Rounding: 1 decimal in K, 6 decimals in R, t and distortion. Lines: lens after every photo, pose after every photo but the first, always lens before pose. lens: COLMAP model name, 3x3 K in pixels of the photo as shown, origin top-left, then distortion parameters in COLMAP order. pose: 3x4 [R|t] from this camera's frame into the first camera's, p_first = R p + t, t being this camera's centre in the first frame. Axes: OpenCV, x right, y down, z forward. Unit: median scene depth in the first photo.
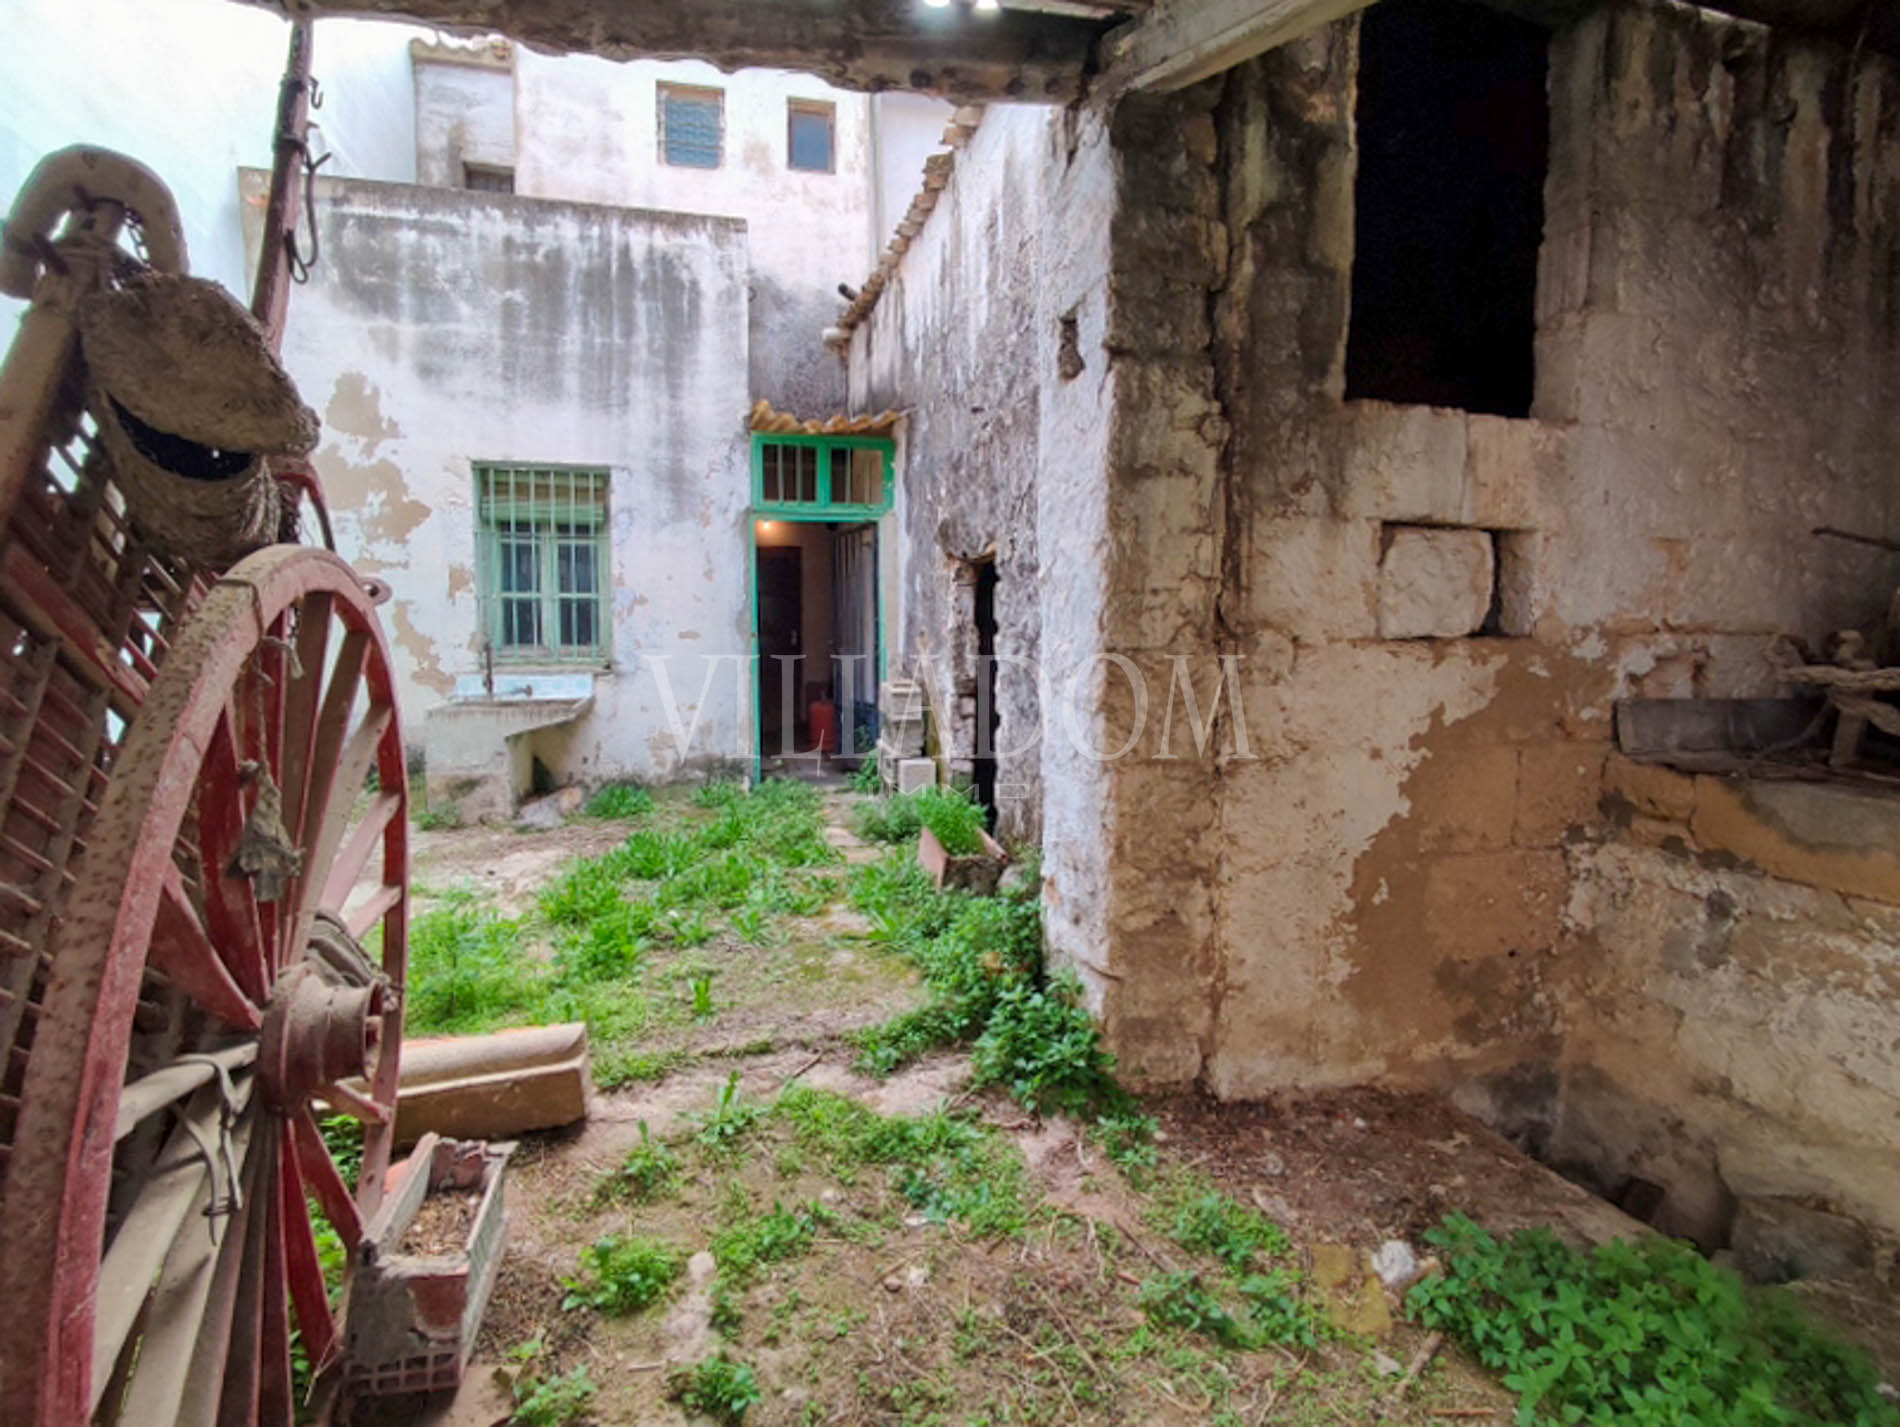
lens RADIAL K [[951.2, 0, 919.3], [0, 951.2, 707.9], [0, 0, 1]] dist [-0.002199, -0.000614]
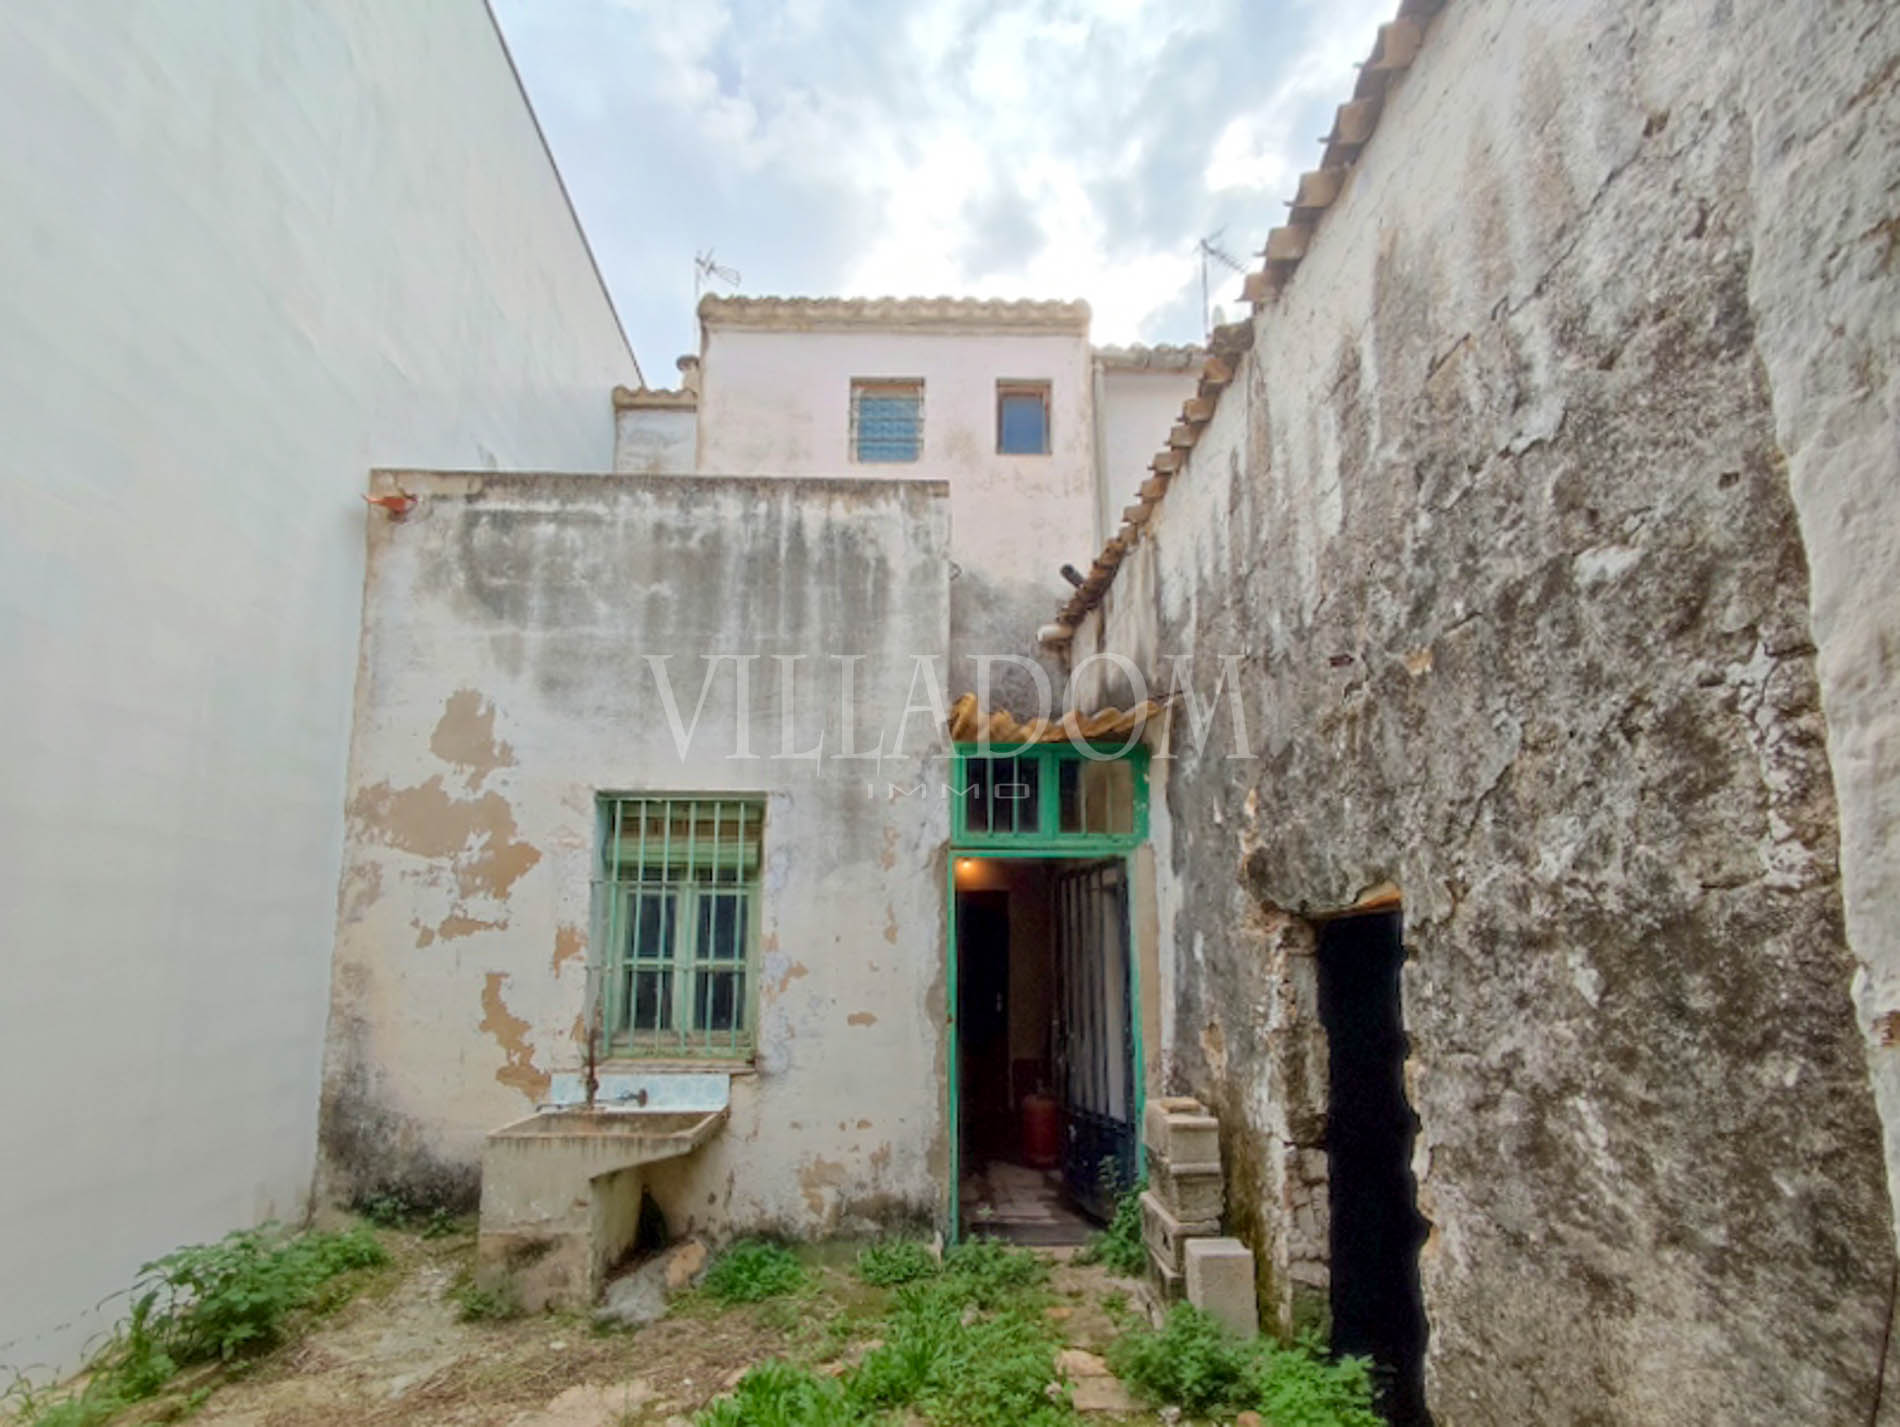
lens RADIAL K [[934.5, 0, 947.5], [0, 934.5, 838.7], [0, 0, 1]] dist [-0.001512, -0.000483]
pose [[0.985408, -0.024272, -0.168469, -0.060774], [-0.012845, 0.976353, -0.215801, -0.061418], [0.169723, 0.214816, 0.961794, 0.325738]]
